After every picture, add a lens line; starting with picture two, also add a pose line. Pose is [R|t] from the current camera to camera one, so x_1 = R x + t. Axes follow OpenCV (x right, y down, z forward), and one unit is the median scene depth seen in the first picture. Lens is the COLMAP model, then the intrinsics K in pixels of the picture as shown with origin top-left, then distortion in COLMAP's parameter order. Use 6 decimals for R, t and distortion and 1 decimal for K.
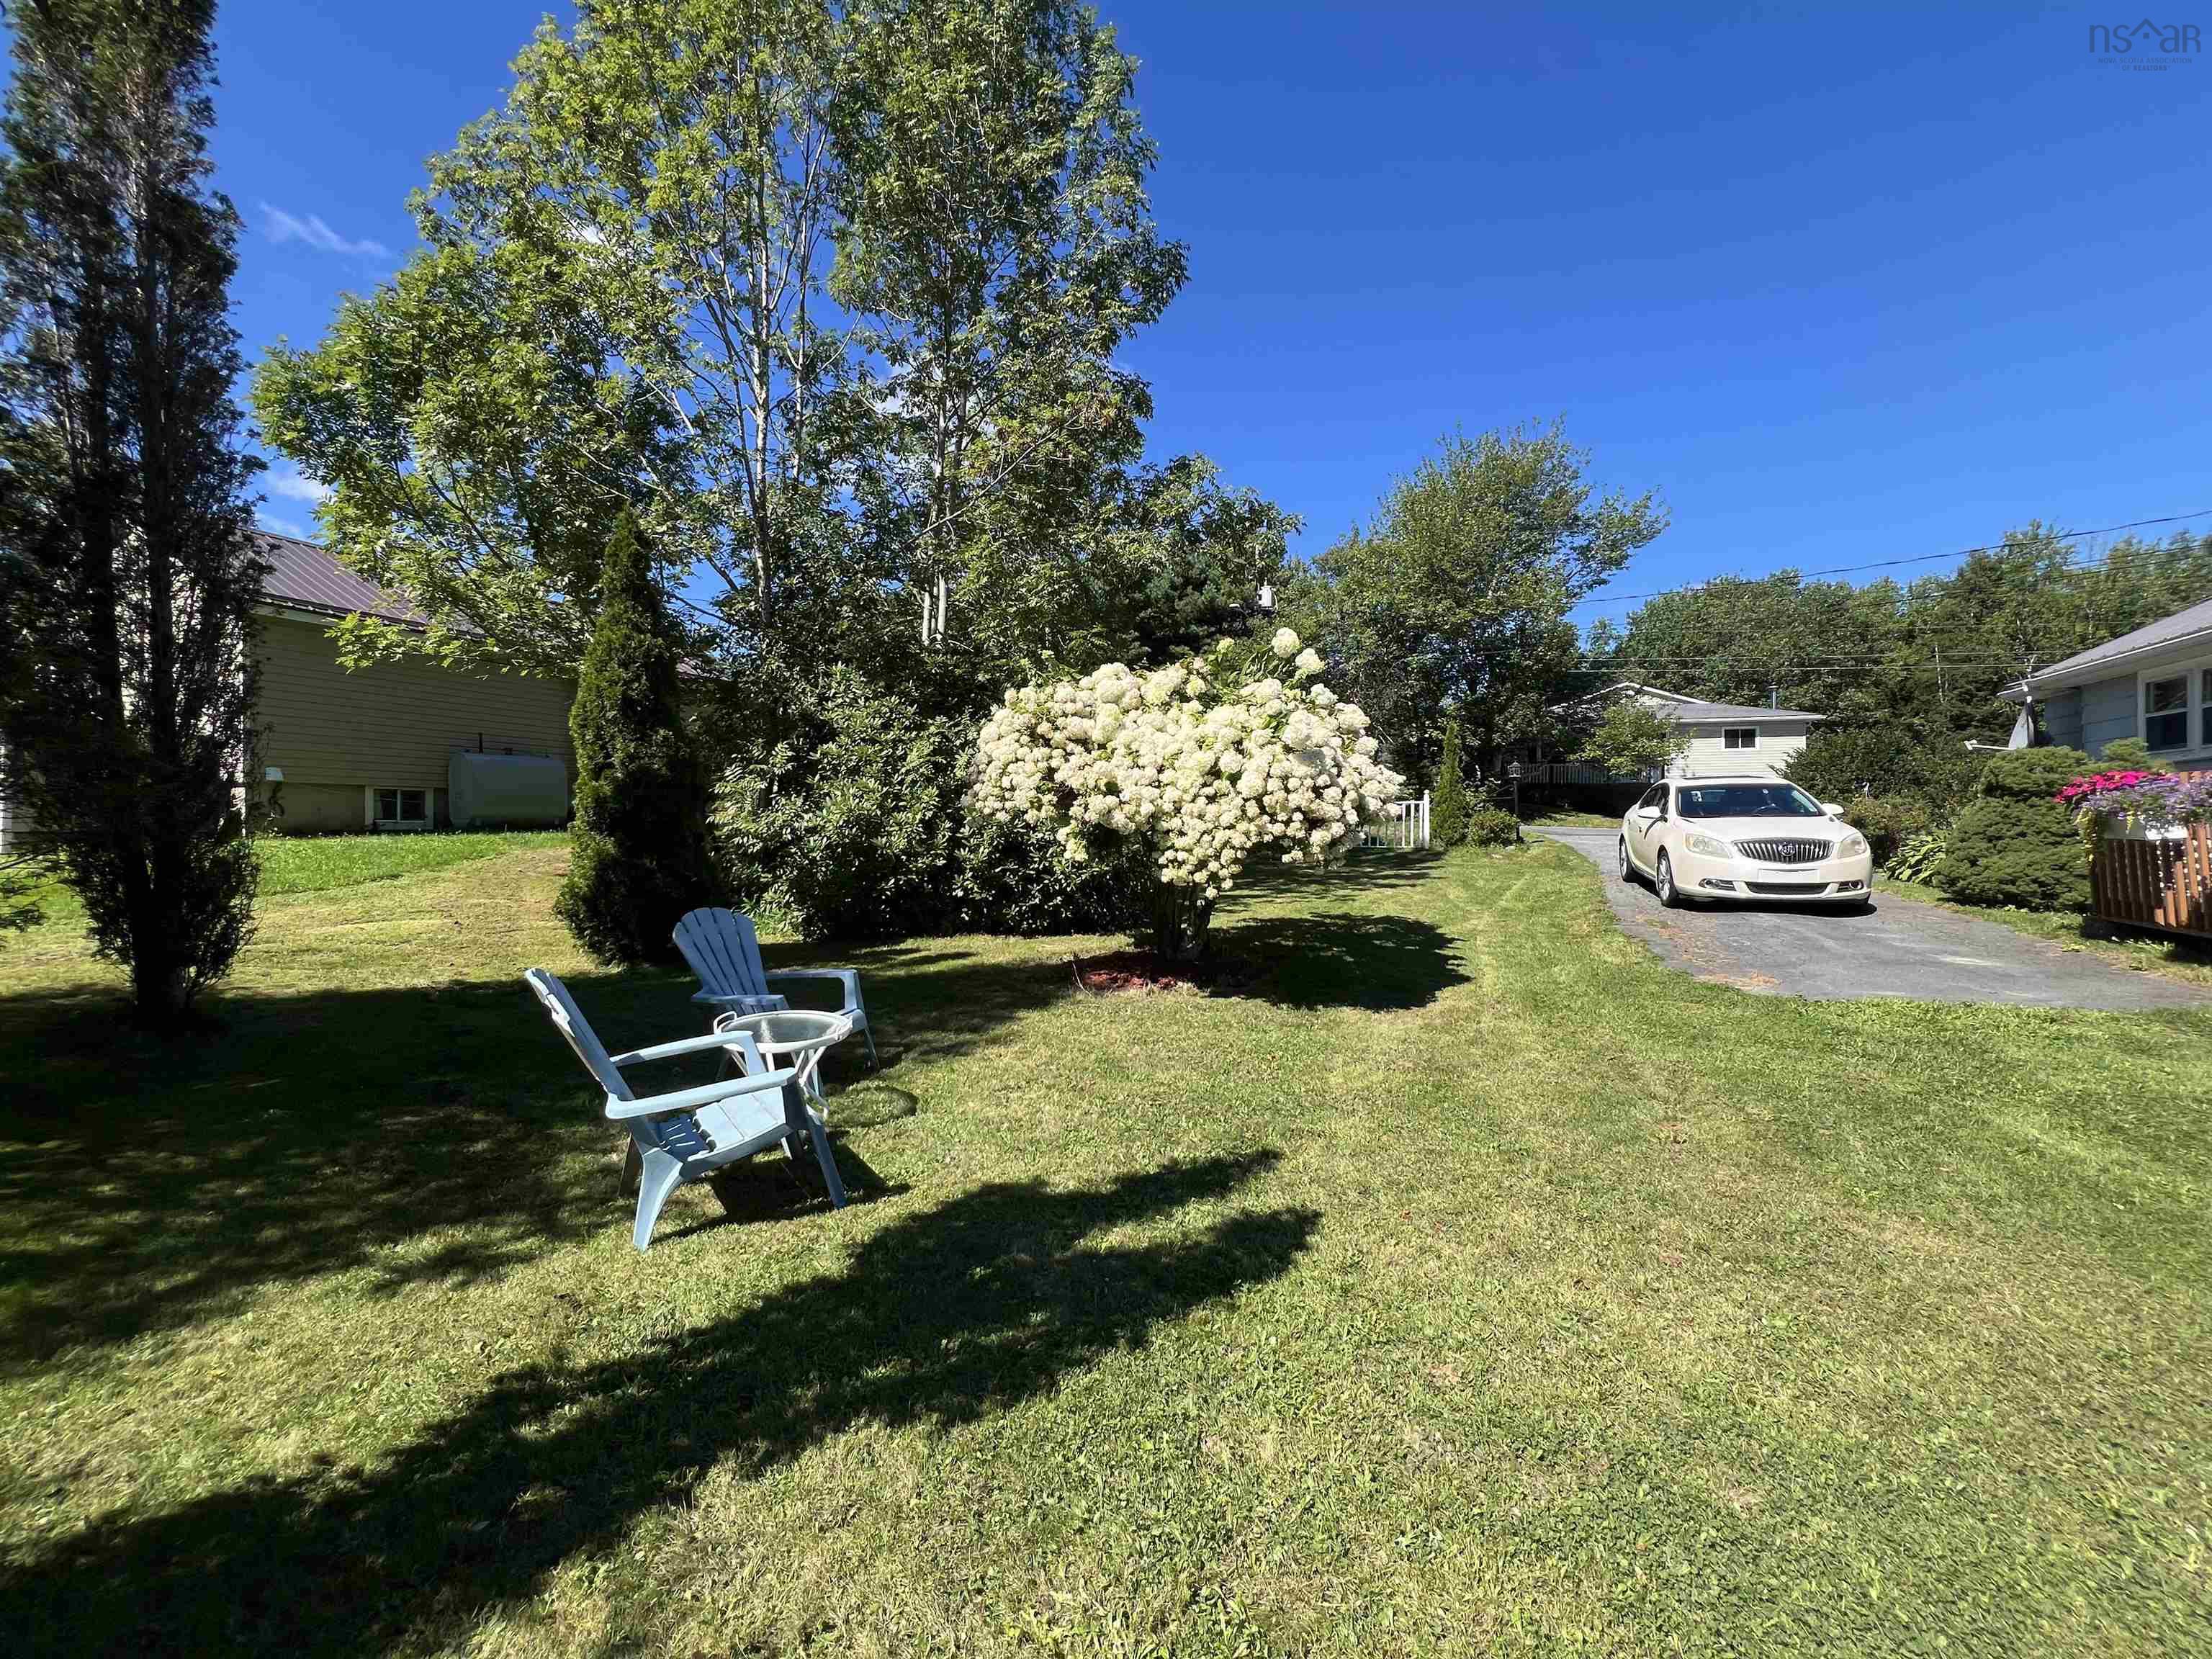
lens RADIAL K [[889.6, 0, 1103.7], [0, 889.6, 814.4], [0, 0, 1]] dist [-0.000390, -0.000024]
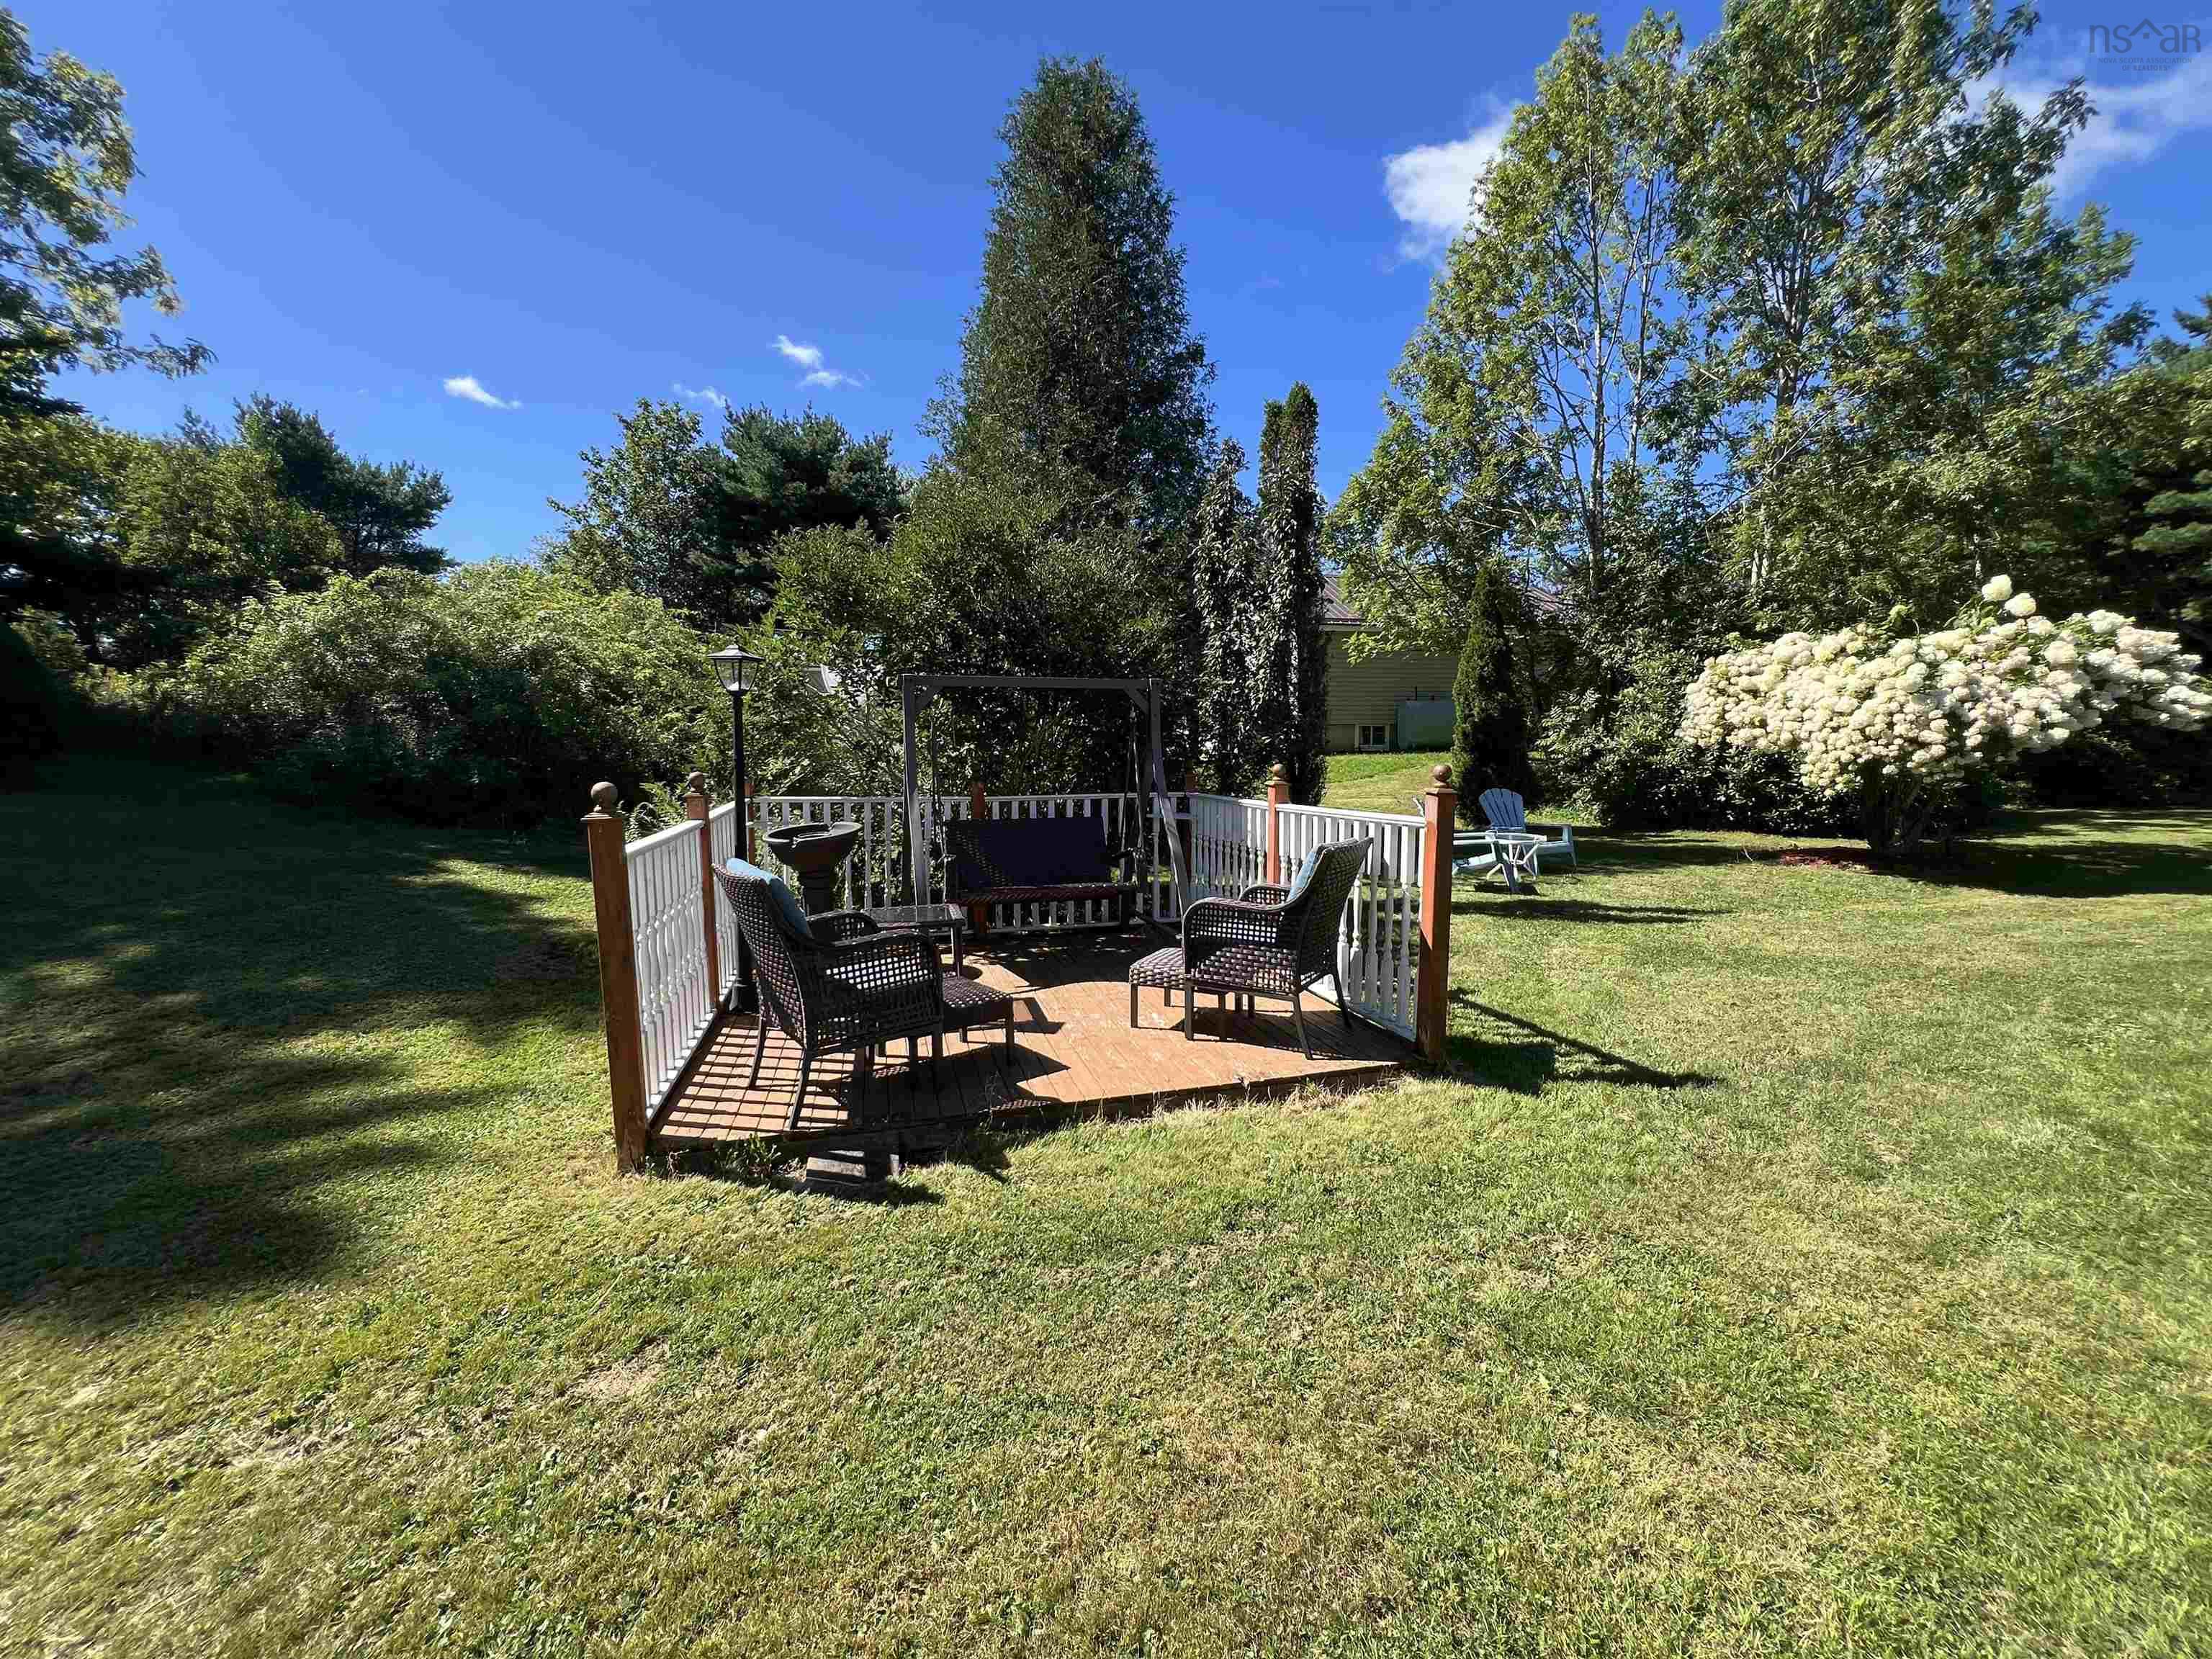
lens RADIAL K [[887.4, 0, 1109.6], [0, 887.4, 815.6], [0, 0, 1]] dist [-0.000349, -0.000114]
pose [[0.580104, 0.056922, -0.812551, 0.505522], [0.017658, 0.996442, 0.082411, -0.014372], [0.814351, -0.062155, 0.577035, -0.665660]]
